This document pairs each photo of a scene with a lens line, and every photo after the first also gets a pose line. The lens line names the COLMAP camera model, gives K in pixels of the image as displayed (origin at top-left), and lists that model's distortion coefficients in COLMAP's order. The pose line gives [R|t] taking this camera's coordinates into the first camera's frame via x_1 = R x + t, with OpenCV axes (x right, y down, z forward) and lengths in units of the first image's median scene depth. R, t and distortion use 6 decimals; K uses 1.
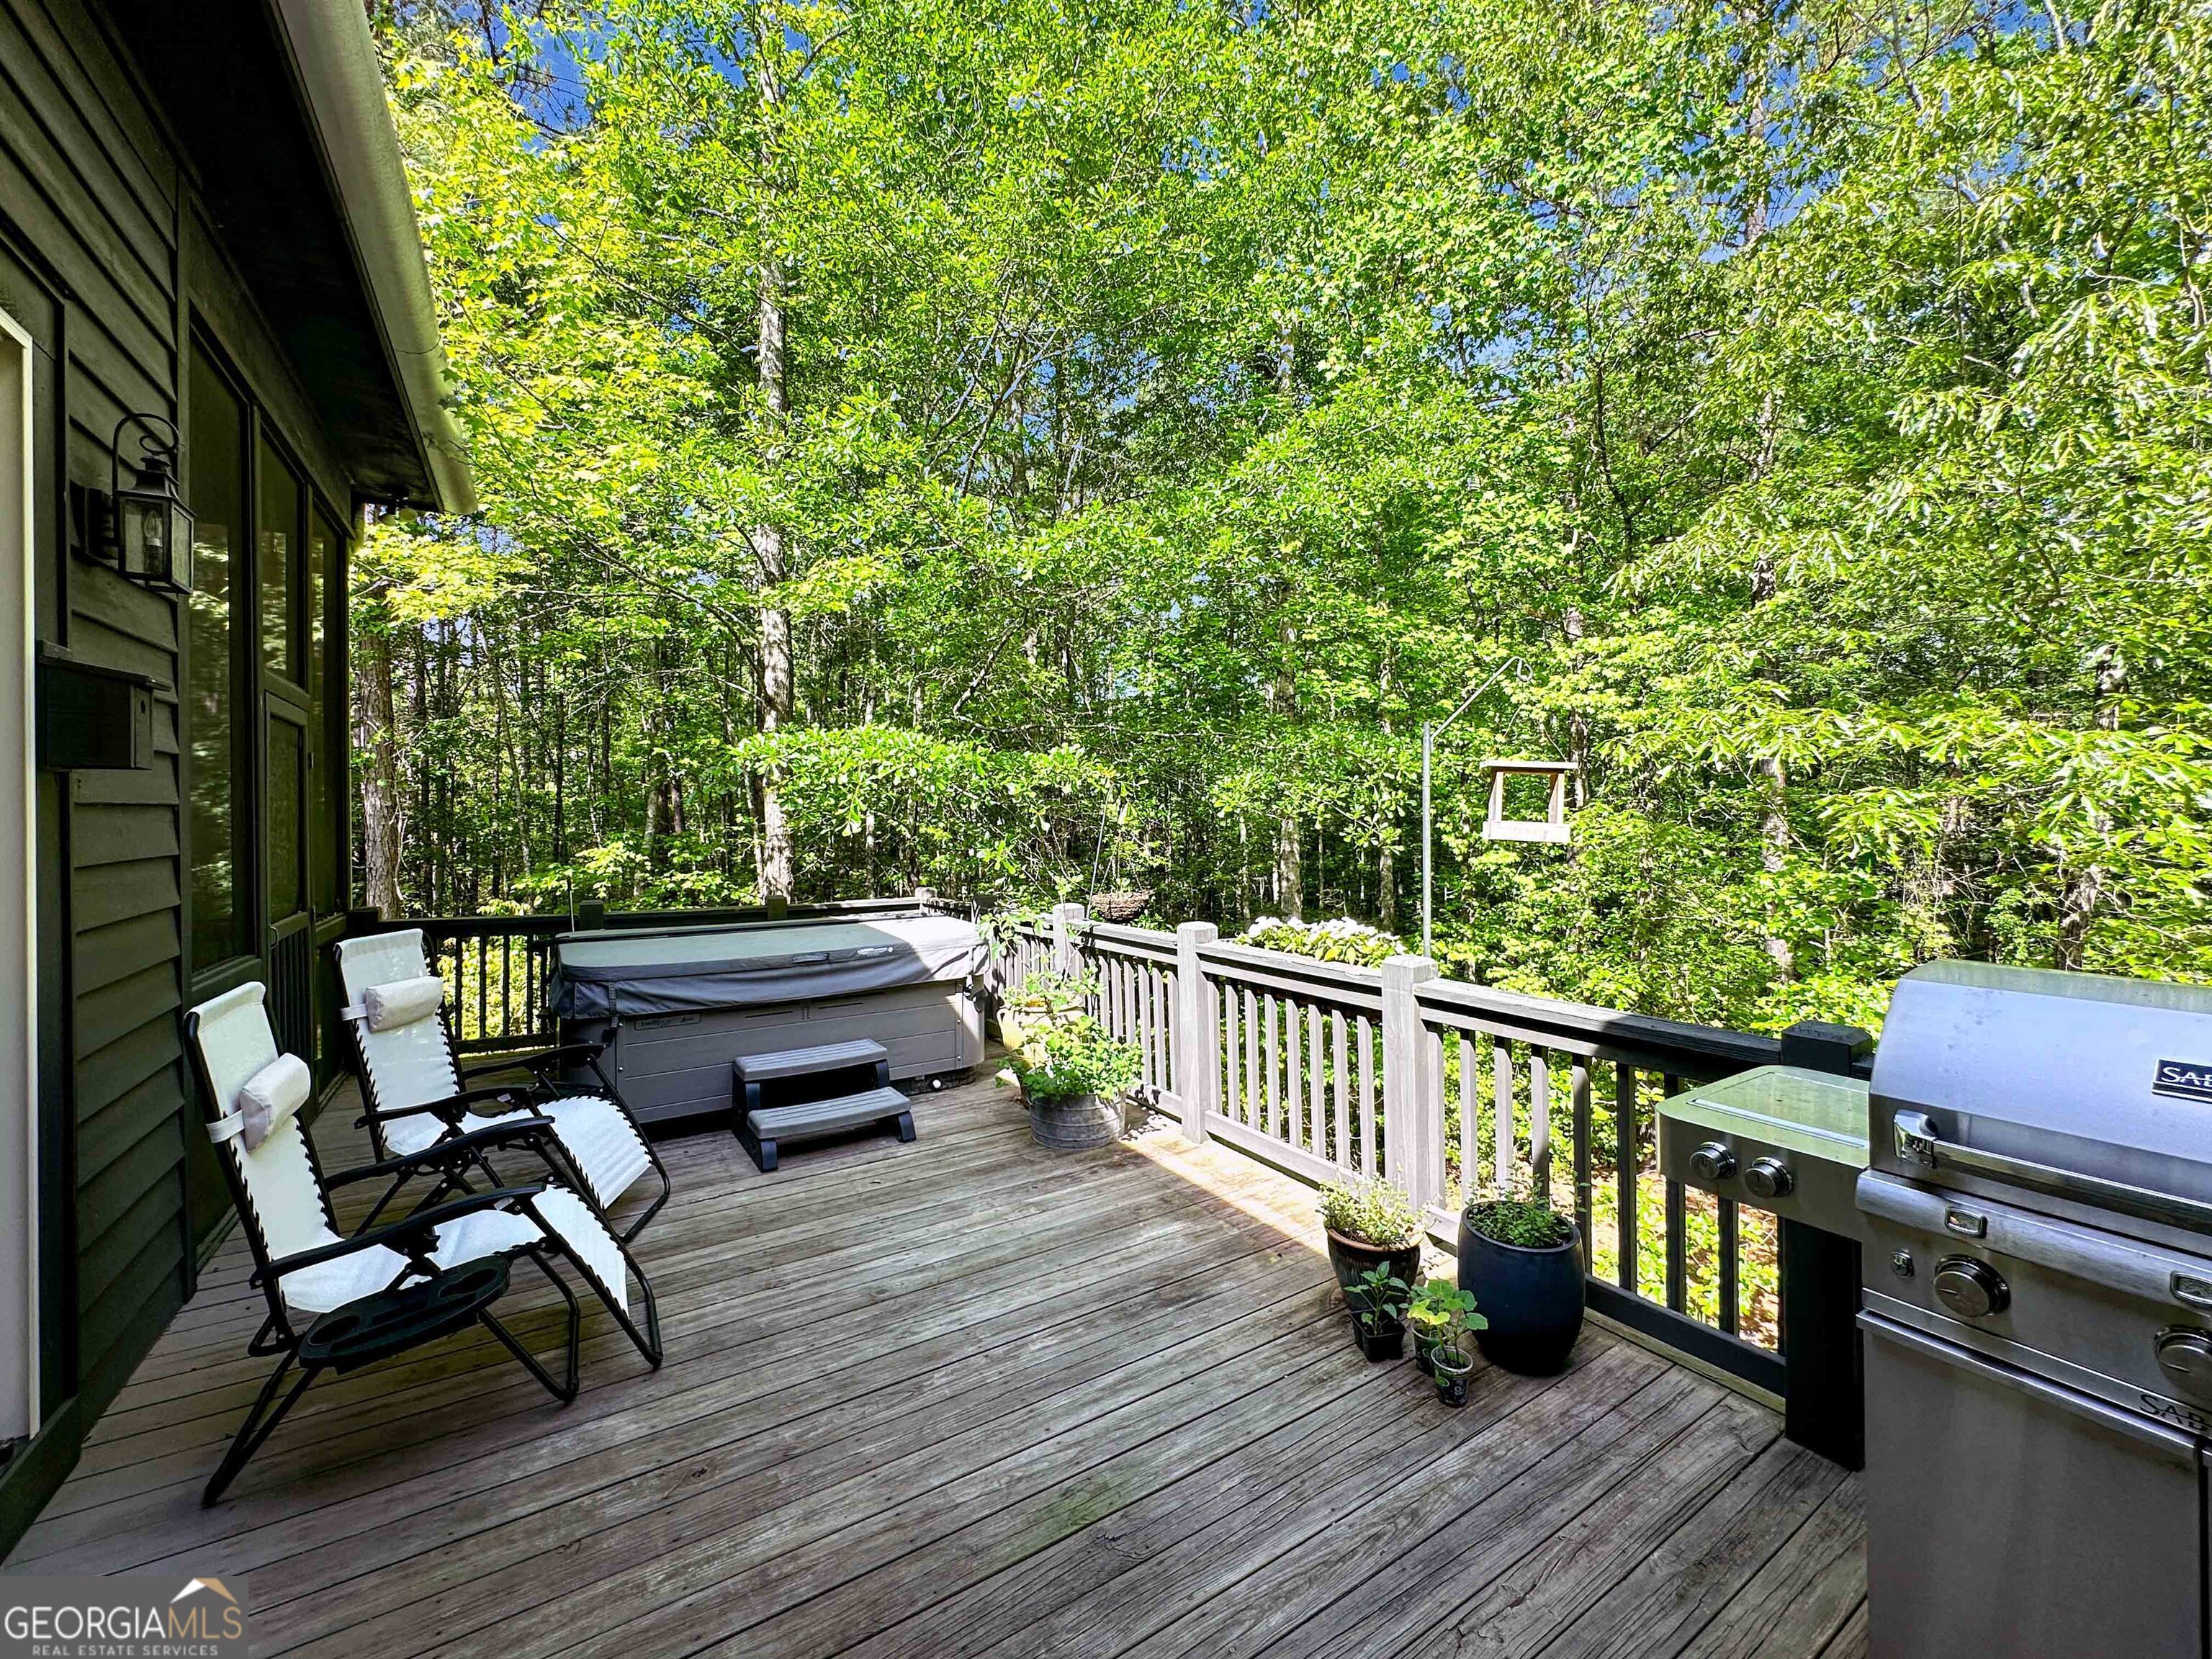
lens RADIAL K [[894.5, 0, 1106.0], [0, 894.5, 829.5], [0, 0, 1]] dist [-0.000708, -0.000076]
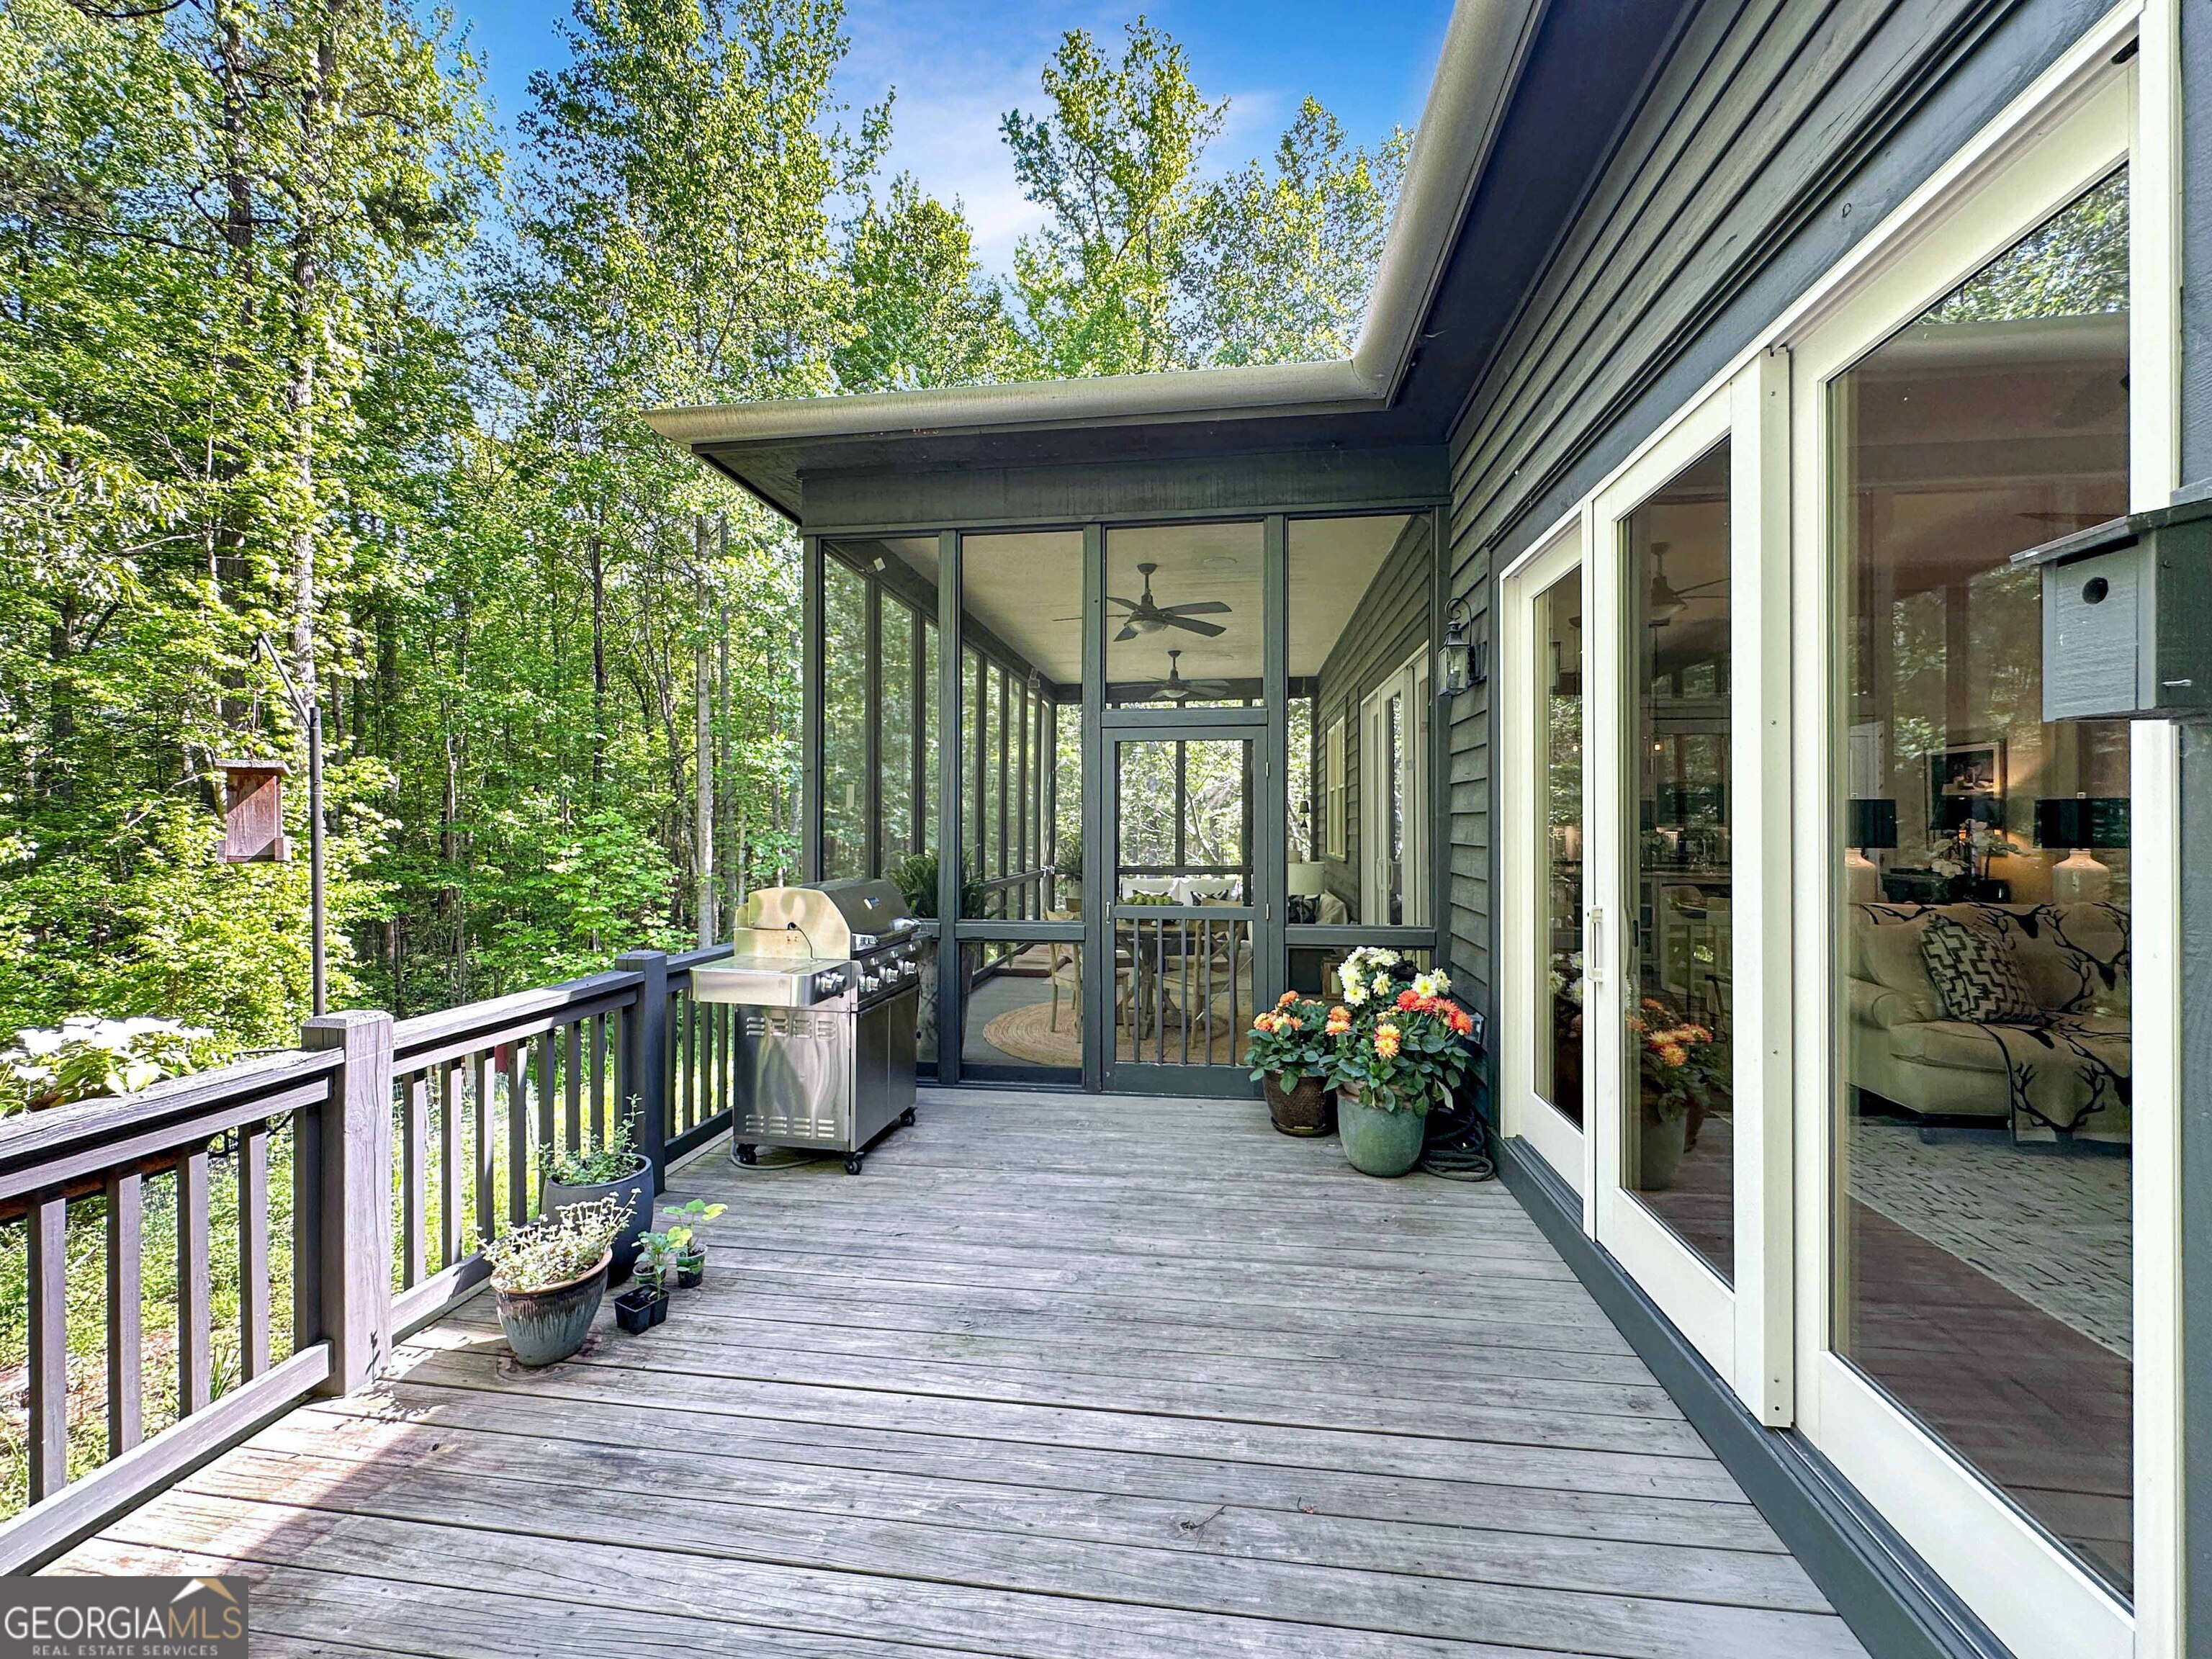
lens RADIAL K [[894.5, 0, 1106.0], [0, 894.5, 829.5], [0, 0, 1]] dist [-0.000708, -0.000076]
pose [[-0.762402, 0.004931, 0.647085, -0.938816], [0.017892, 0.999749, 0.013461, -0.021918], [-0.646857, 0.021841, -0.762299, 1.648984]]
